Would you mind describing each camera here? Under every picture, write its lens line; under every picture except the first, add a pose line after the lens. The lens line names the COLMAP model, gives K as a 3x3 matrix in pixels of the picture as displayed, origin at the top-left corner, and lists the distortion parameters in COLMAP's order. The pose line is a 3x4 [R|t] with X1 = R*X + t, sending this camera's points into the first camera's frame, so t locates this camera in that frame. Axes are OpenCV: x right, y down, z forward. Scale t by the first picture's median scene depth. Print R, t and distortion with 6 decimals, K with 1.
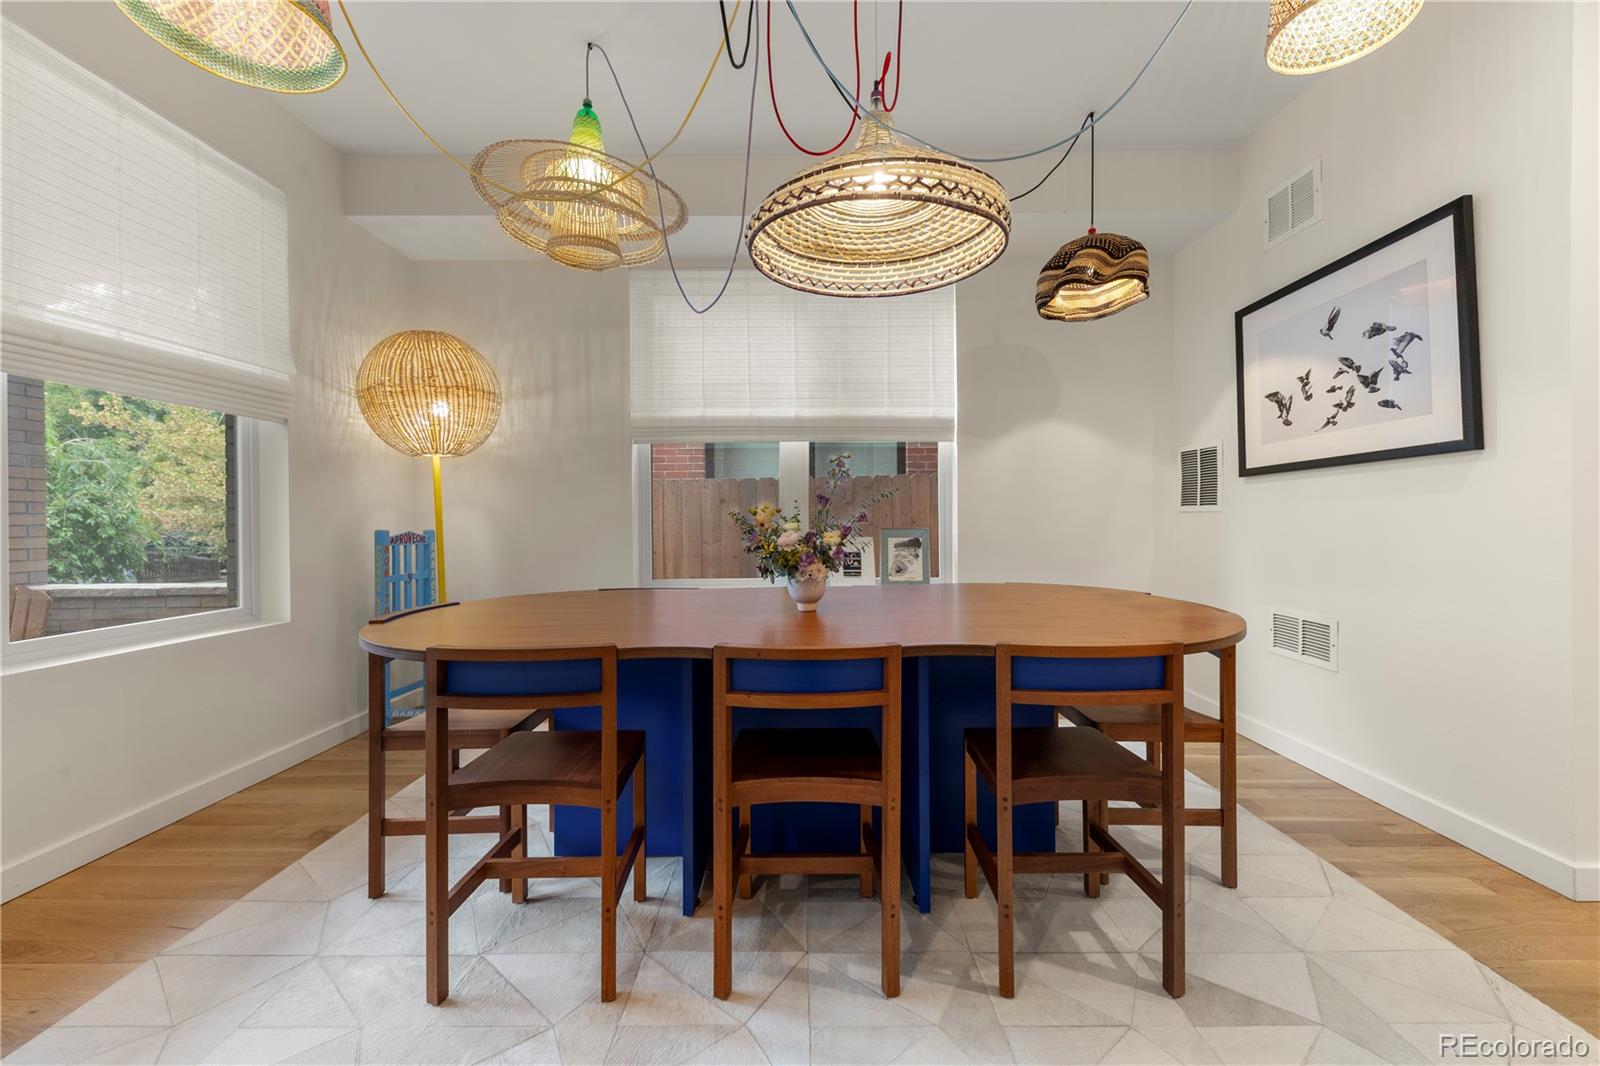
lens RADIAL K [[622.1, 0, 803.4], [0, 622.1, 522.9], [0, 0, 1]] dist [0.000340, 0.000022]
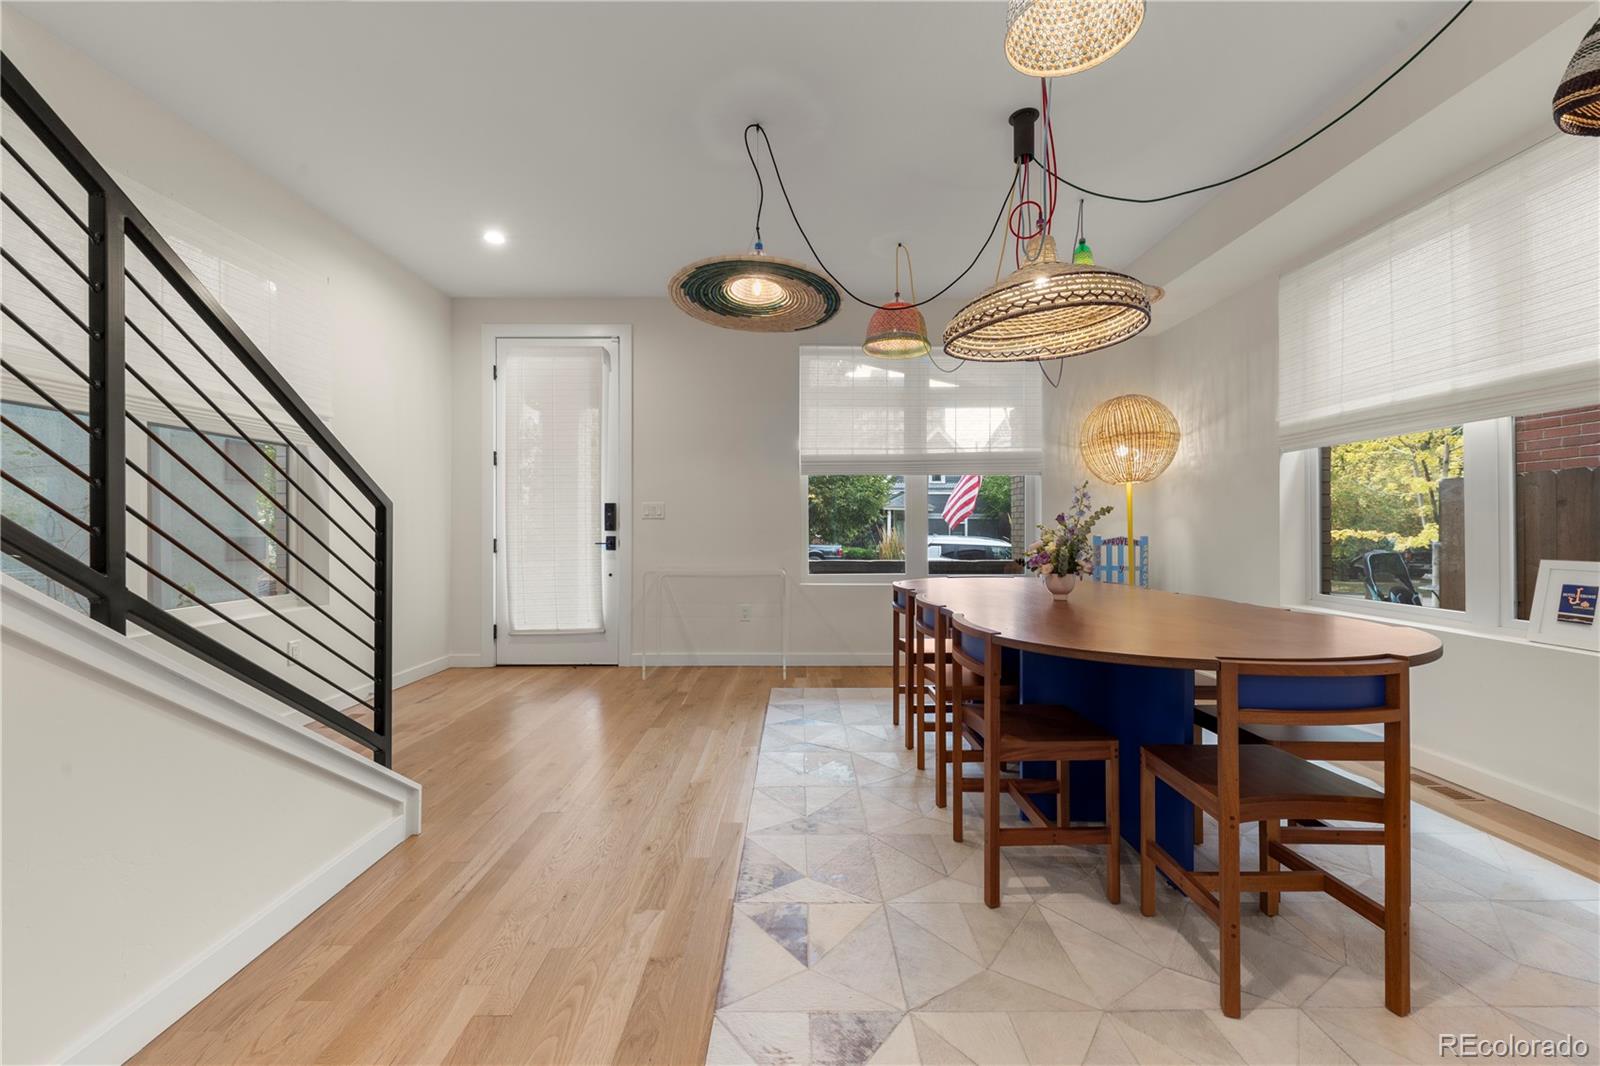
lens RADIAL K [[622.1, 0, 800.5], [0, 622.1, 528.1], [0, 0, 1]] dist [0.000340, 0.000022]
pose [[-0.001648, 0.004768, -0.999987, 0.837224], [-0.002961, 0.999984, 0.004772, -0.011048], [0.999994, 0.002969, -0.001634, 0.270263]]
